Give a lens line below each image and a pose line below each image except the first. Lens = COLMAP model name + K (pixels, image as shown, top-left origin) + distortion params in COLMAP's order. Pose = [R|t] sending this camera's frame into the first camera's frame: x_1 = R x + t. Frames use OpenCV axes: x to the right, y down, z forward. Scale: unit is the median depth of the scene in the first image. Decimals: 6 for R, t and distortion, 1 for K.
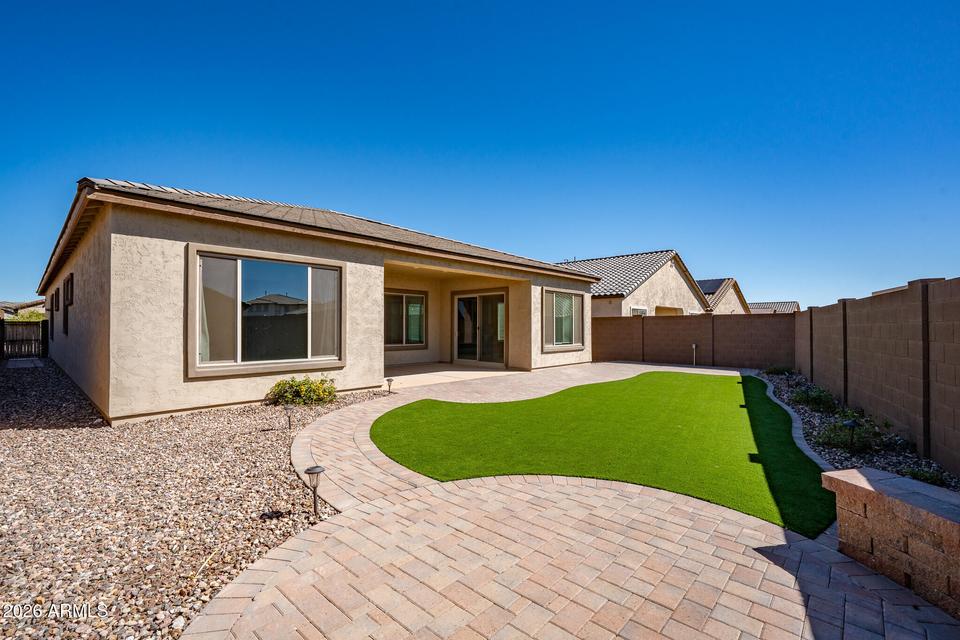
lens RADIAL K [[423.8, 0, 480.2], [0, 423.8, 326.0], [0, 0, 1]] dist [-0.002059, 0.000238]
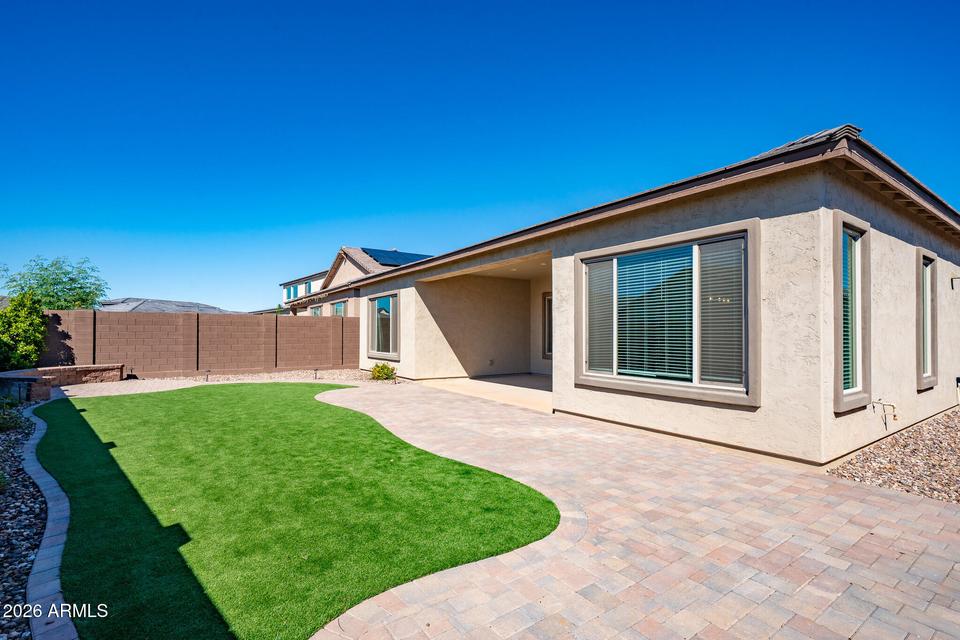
lens RADIAL K [[423.8, 0, 480.2], [0, 423.8, 326.0], [0, 0, 1]] dist [-0.002059, 0.000238]
pose [[-0.194063, 0.029597, -0.980542, 0.648773], [0.055003, 0.998301, 0.019247, -0.023270], [0.979446, -0.050198, -0.195361, 0.948244]]
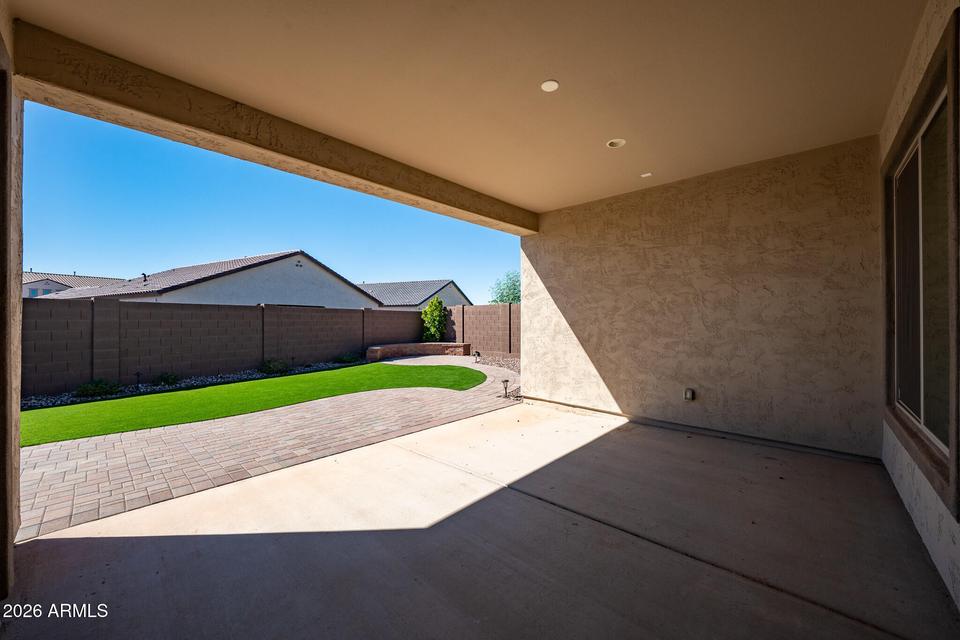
lens RADIAL K [[375.1, 0, 480.0], [0, 375.1, 320.0], [0, 0, 1]] dist [-0.000803, -0.000075]
pose [[-0.998787, 0.049217, 0.001552, -0.098951], [0.049079, 0.997555, -0.049762, 0.018819], [-0.003997, -0.049626, -0.998760, 1.117830]]
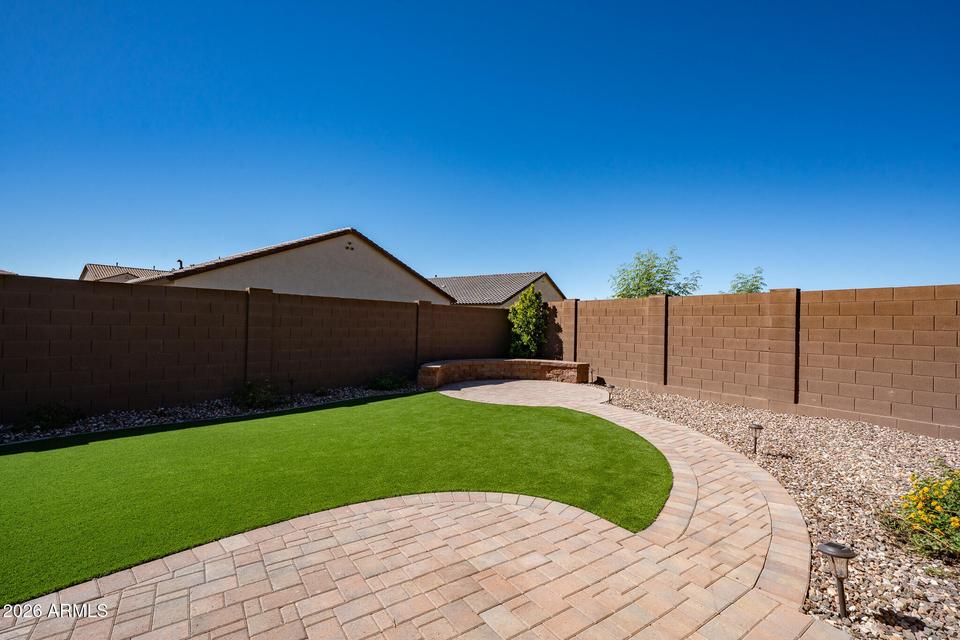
lens RADIAL K [[423.8, 0, 480.2], [0, 423.8, 326.0], [0, 0, 1]] dist [-0.002059, 0.000238]
pose [[-0.977521, 0.024894, 0.209365, -0.038563], [0.013863, 0.998445, -0.053992, 0.004077], [-0.210384, -0.049876, -0.976346, 0.793938]]
